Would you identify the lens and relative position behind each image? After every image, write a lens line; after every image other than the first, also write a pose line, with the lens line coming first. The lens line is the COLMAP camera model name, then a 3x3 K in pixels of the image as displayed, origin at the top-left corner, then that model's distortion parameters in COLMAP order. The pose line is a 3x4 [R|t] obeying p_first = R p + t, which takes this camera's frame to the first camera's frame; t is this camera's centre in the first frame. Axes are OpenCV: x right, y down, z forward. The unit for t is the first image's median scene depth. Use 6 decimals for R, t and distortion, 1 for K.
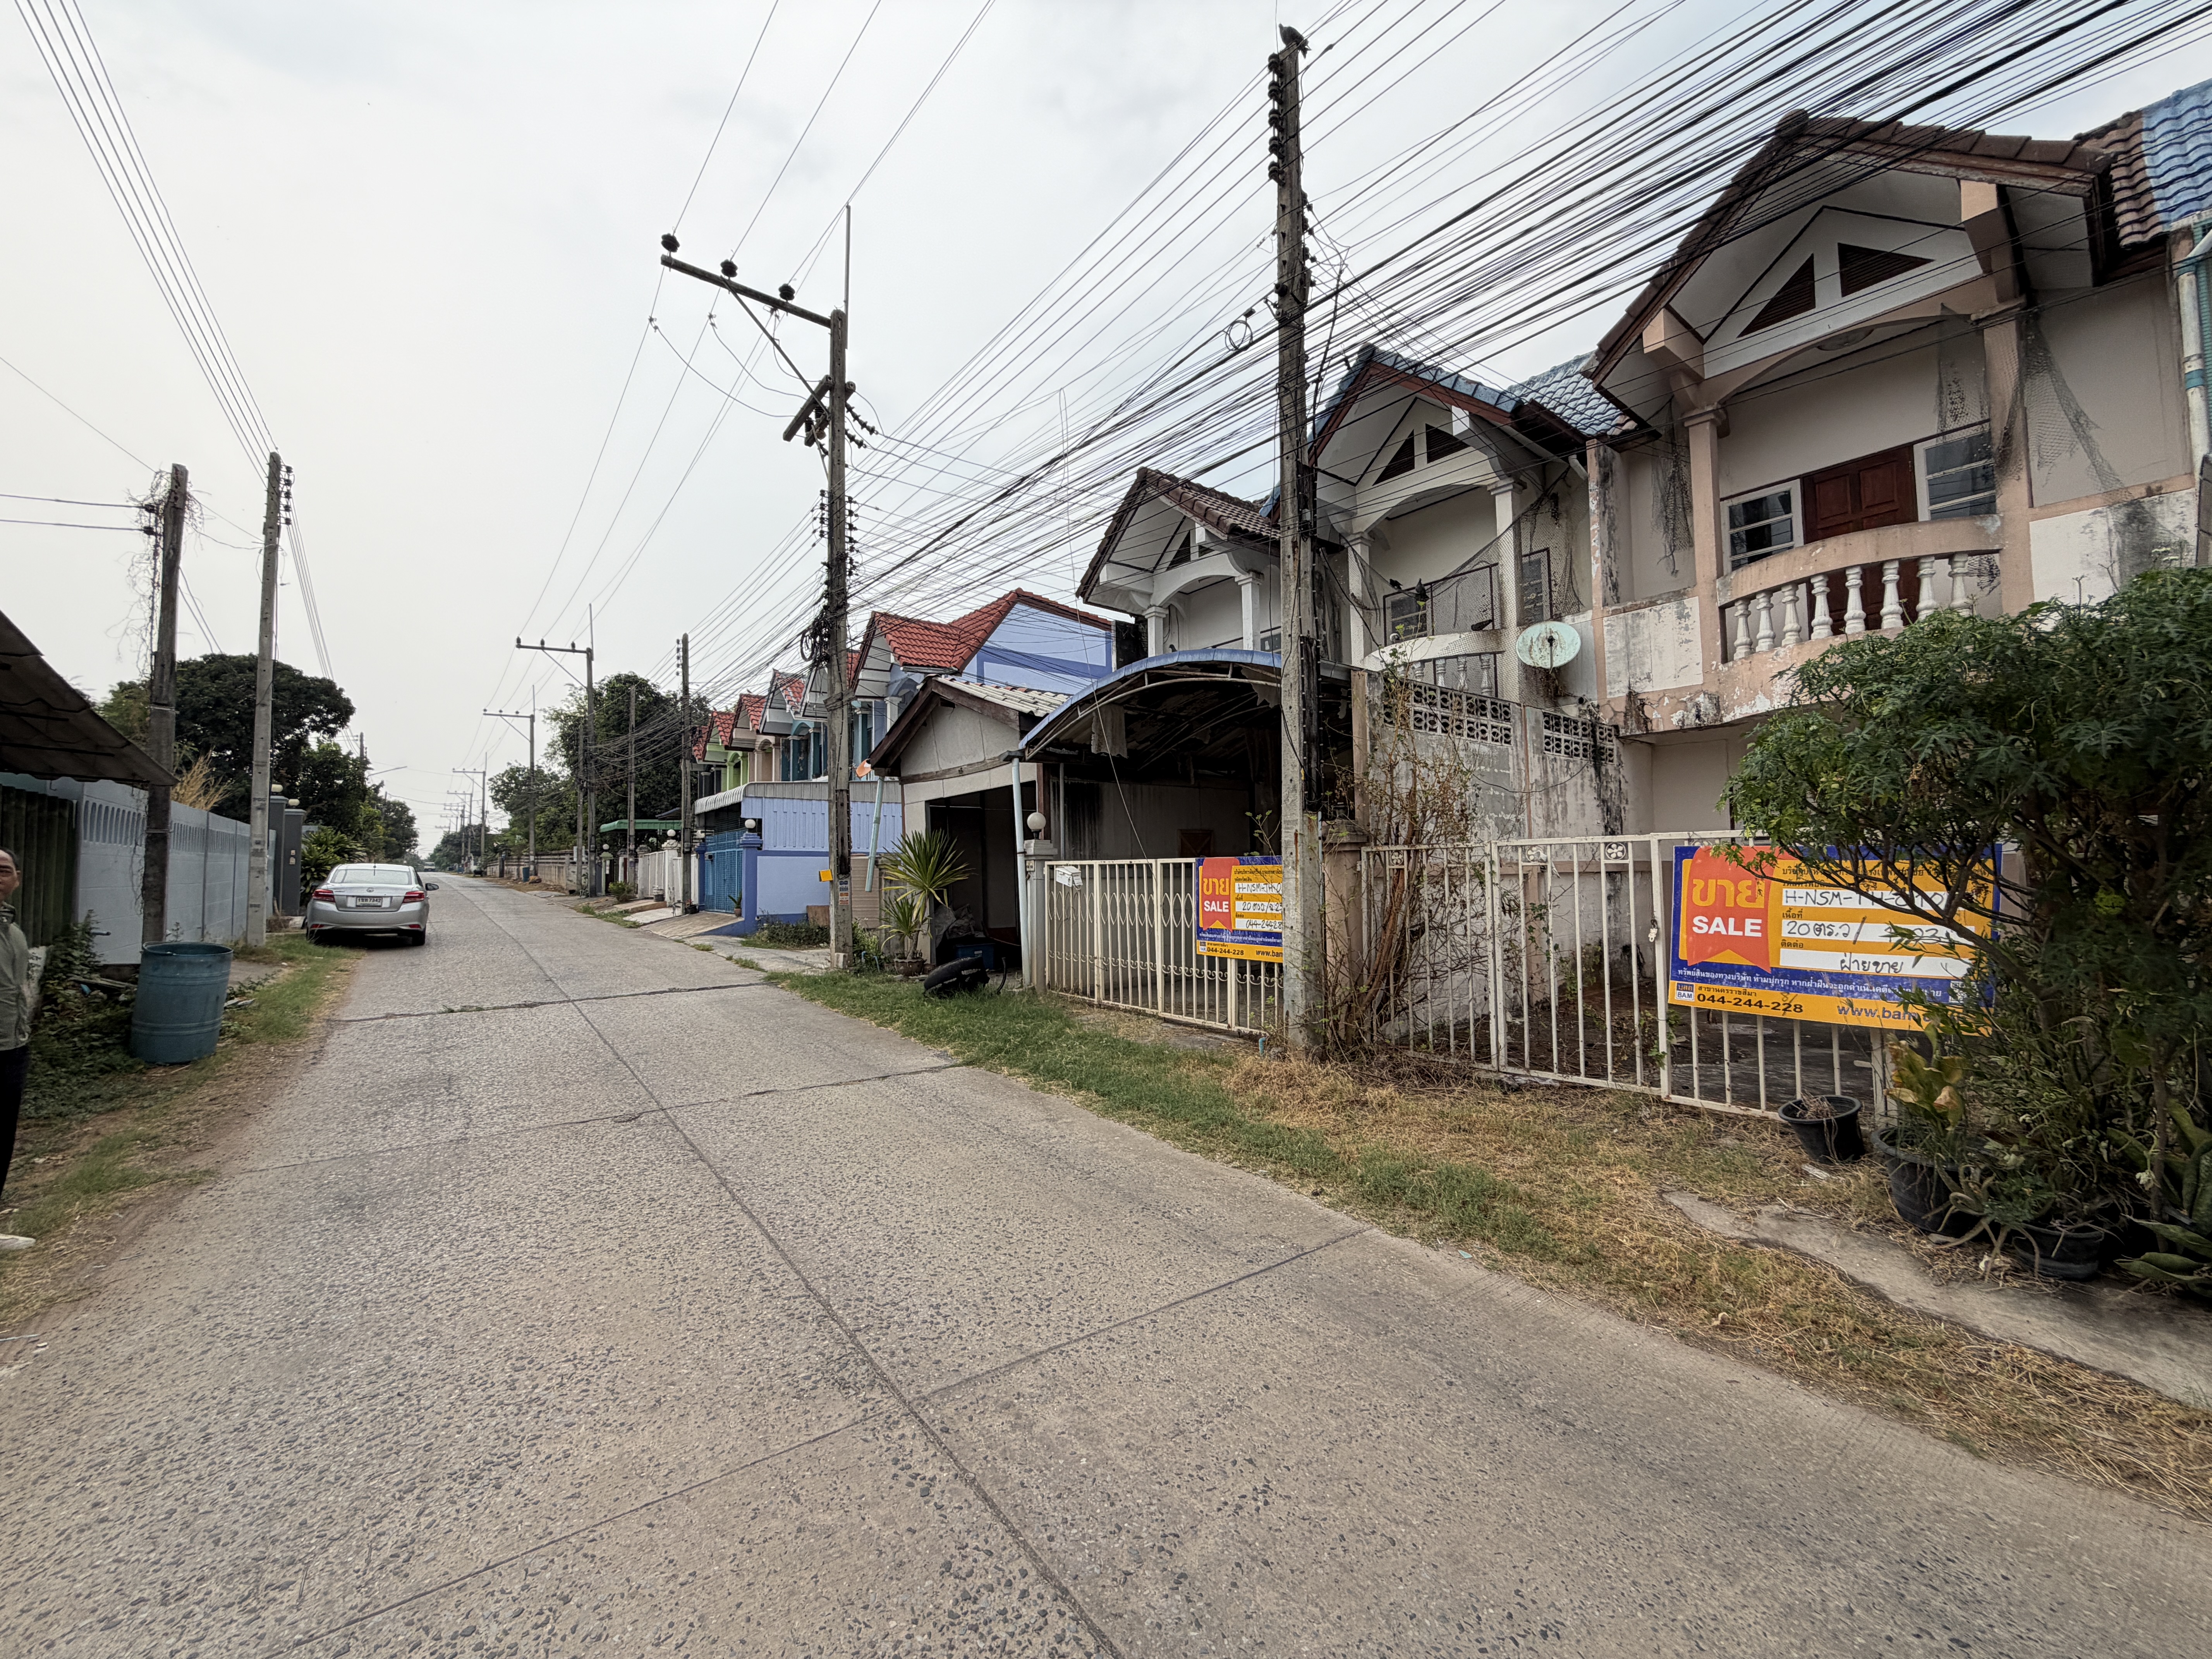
lens RADIAL K [[881.2, 0, 1100.6], [0, 881.2, 827.9], [0, 0, 1]] dist [-0.001032, 0.000474]
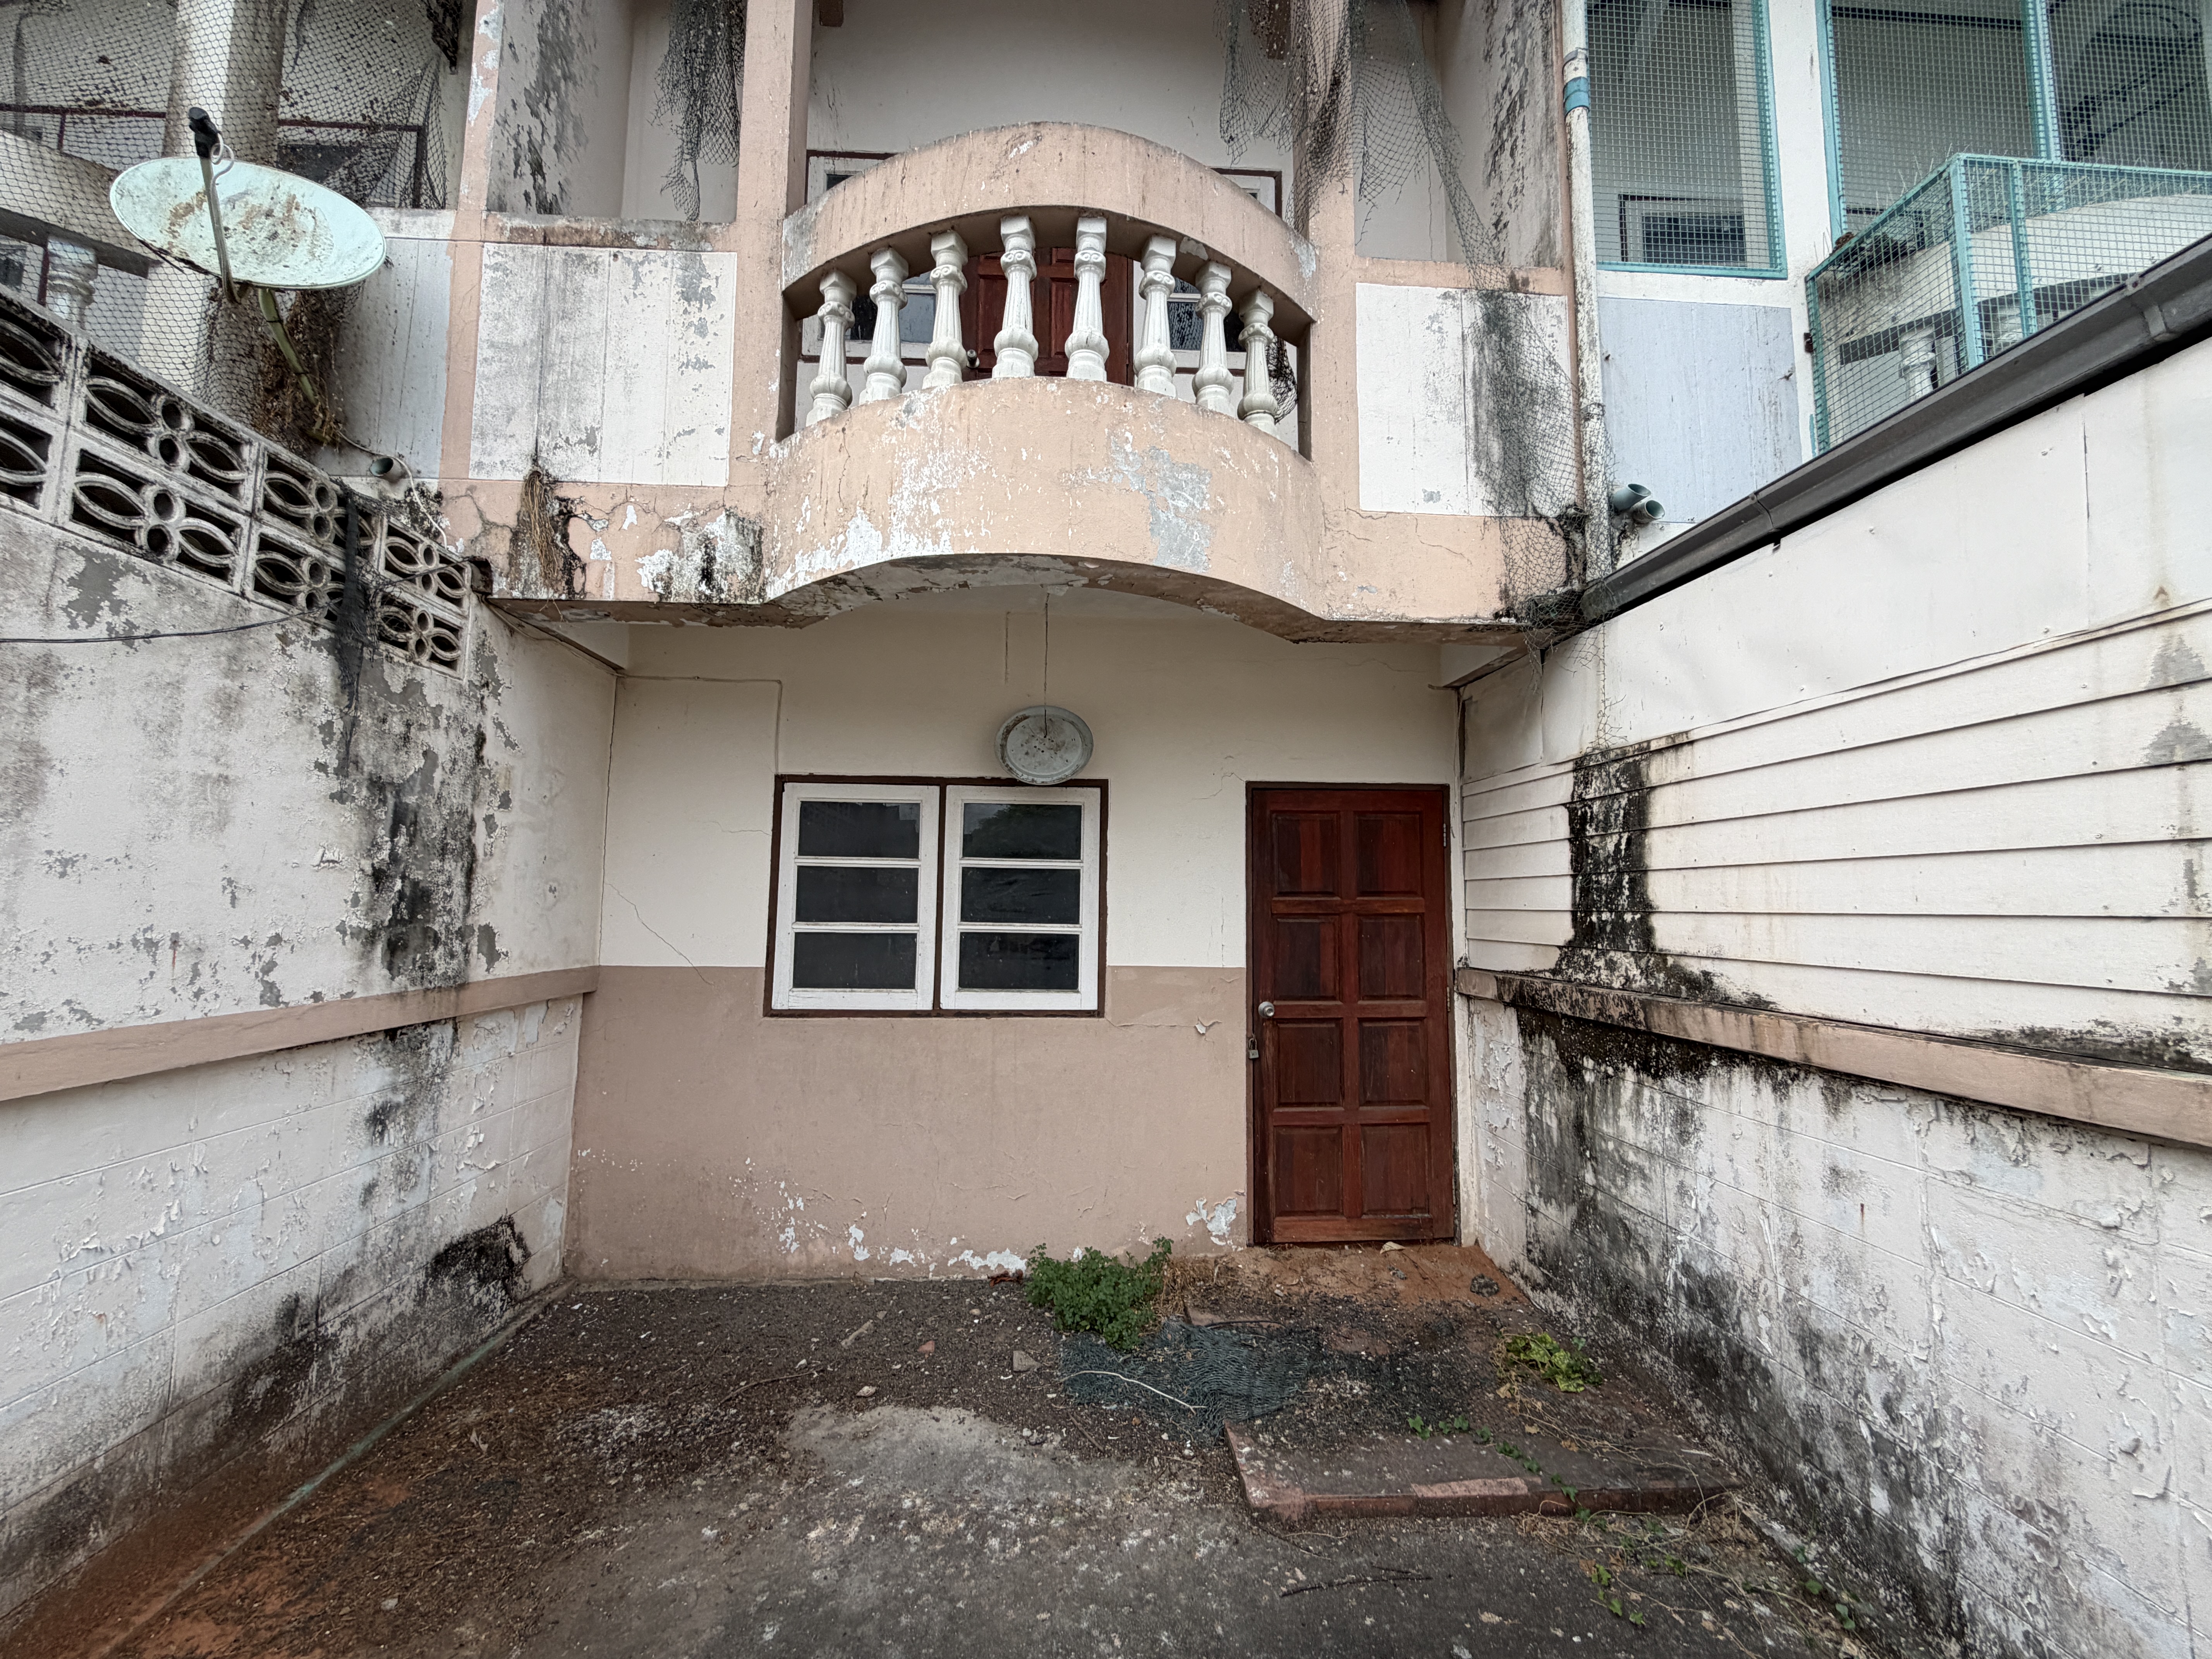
lens RADIAL K [[881.2, 0, 1100.6], [0, 881.2, 827.9], [0, 0, 1]] dist [-0.001032, 0.000474]
pose [[0.585387, 0.089469, 0.805802, 0.490621], [-0.060610, 0.995941, -0.066549, -0.011626], [-0.808485, -0.009882, 0.588434, 0.657605]]
